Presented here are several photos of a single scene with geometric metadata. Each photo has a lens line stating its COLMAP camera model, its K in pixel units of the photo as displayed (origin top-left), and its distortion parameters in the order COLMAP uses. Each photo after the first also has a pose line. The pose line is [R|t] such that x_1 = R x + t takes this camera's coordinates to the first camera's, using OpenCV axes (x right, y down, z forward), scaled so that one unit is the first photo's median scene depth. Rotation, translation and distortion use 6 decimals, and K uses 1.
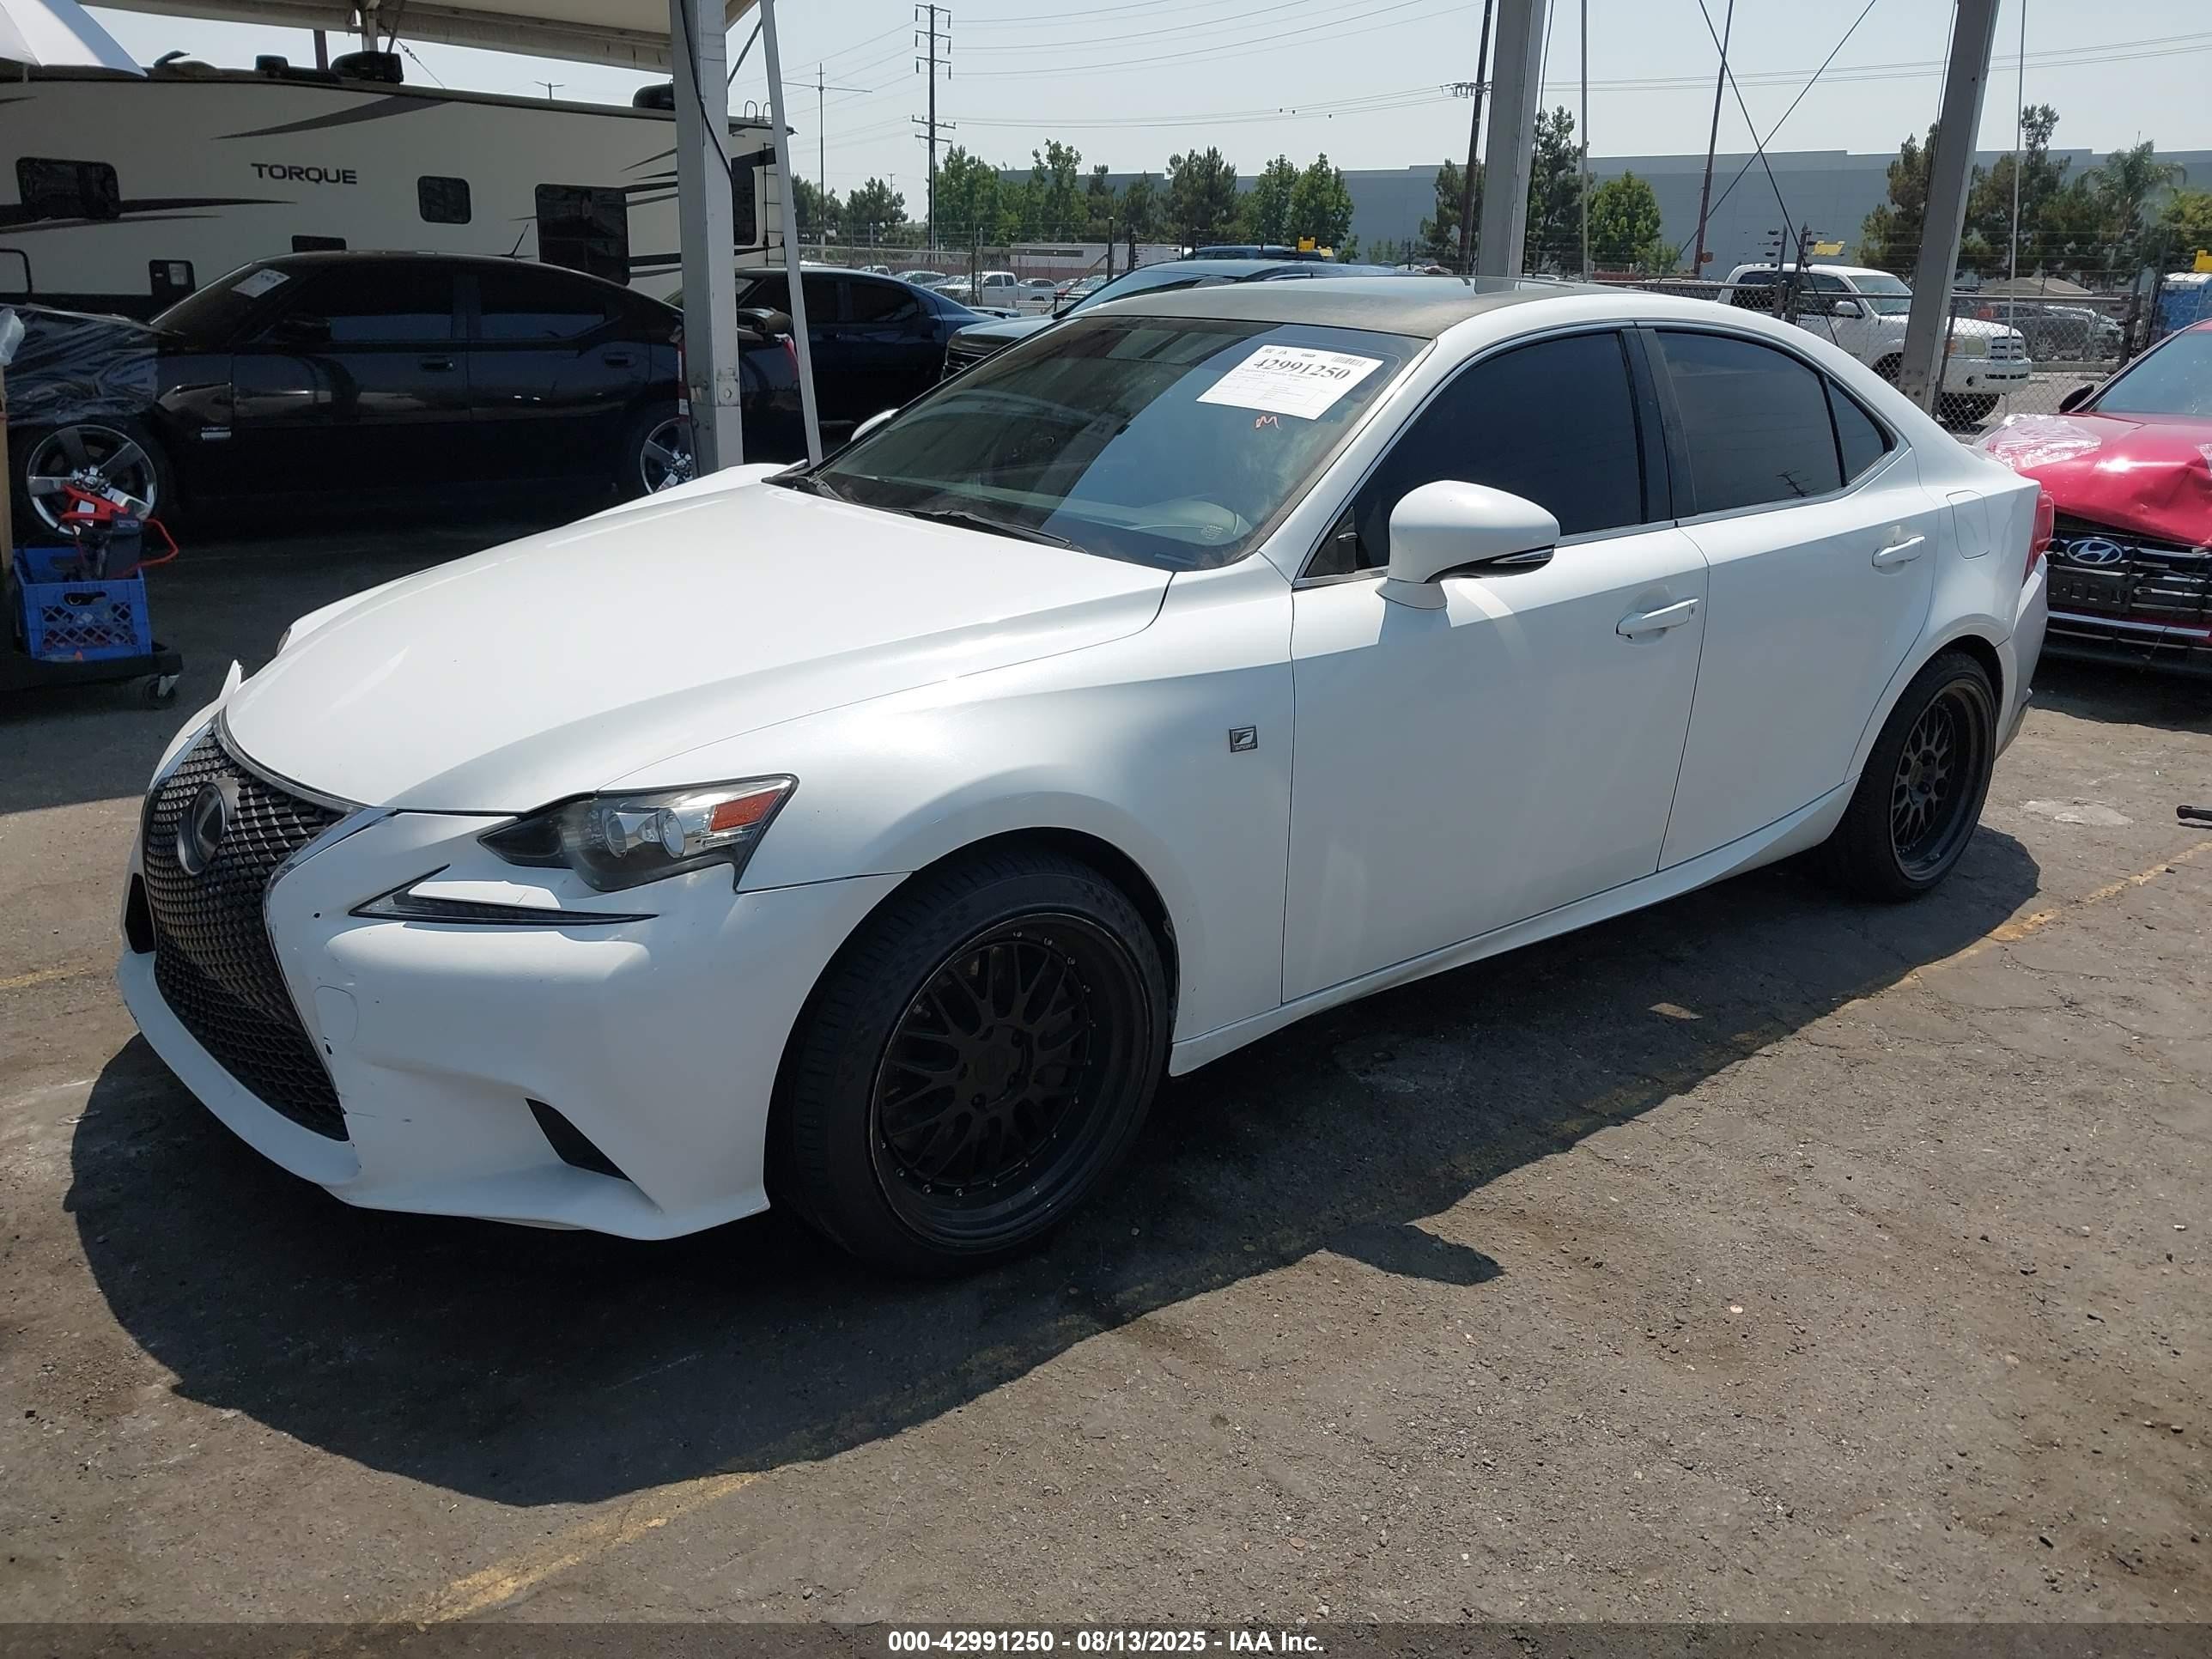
lens RADIAL K [[1678.3, 0, 1135.5], [0, 1678.3, 839.5], [0, 0, 1]] dist [0.007422, -0.000223]
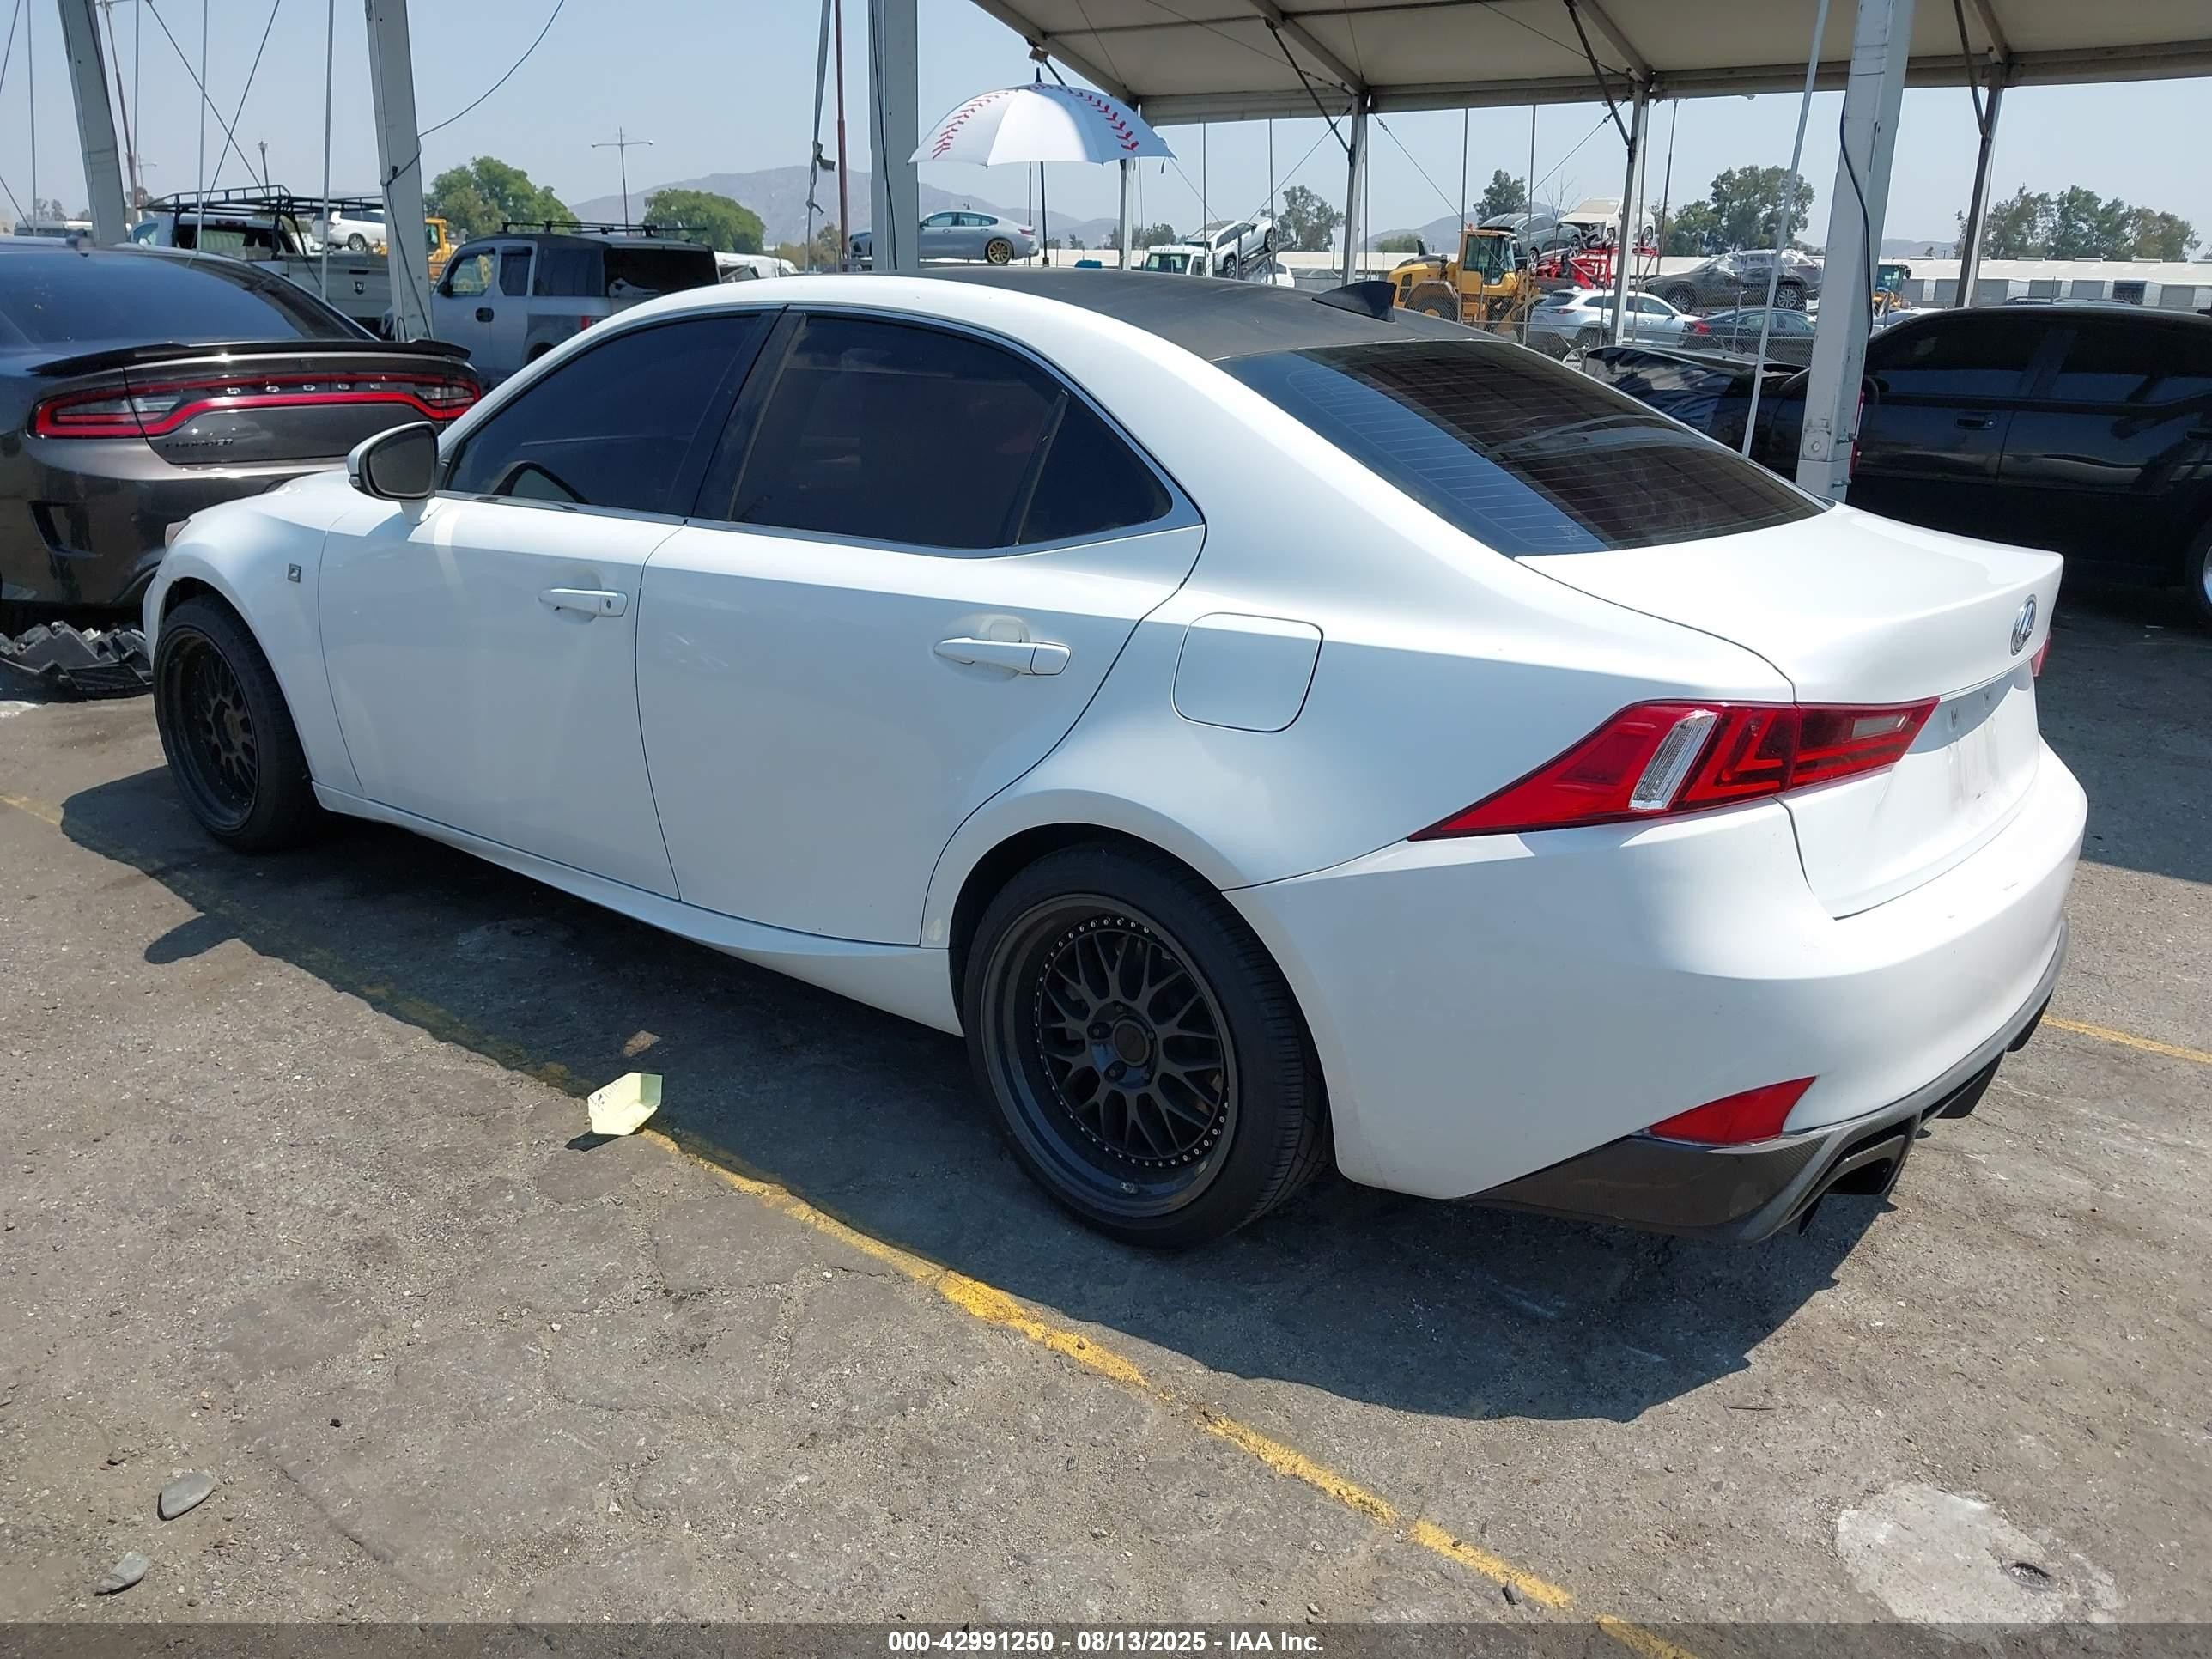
lens RADIAL K [[1678.3, 0, 1135.5], [0, 1678.3, 839.5], [0, 0, 1]] dist [0.007422, -0.000223]
pose [[0.228188, 0.283135, -0.931539, 1.099632], [-0.328042, 0.923196, 0.200242, -0.251131], [0.916689, 0.259891, 0.303543, 0.855922]]
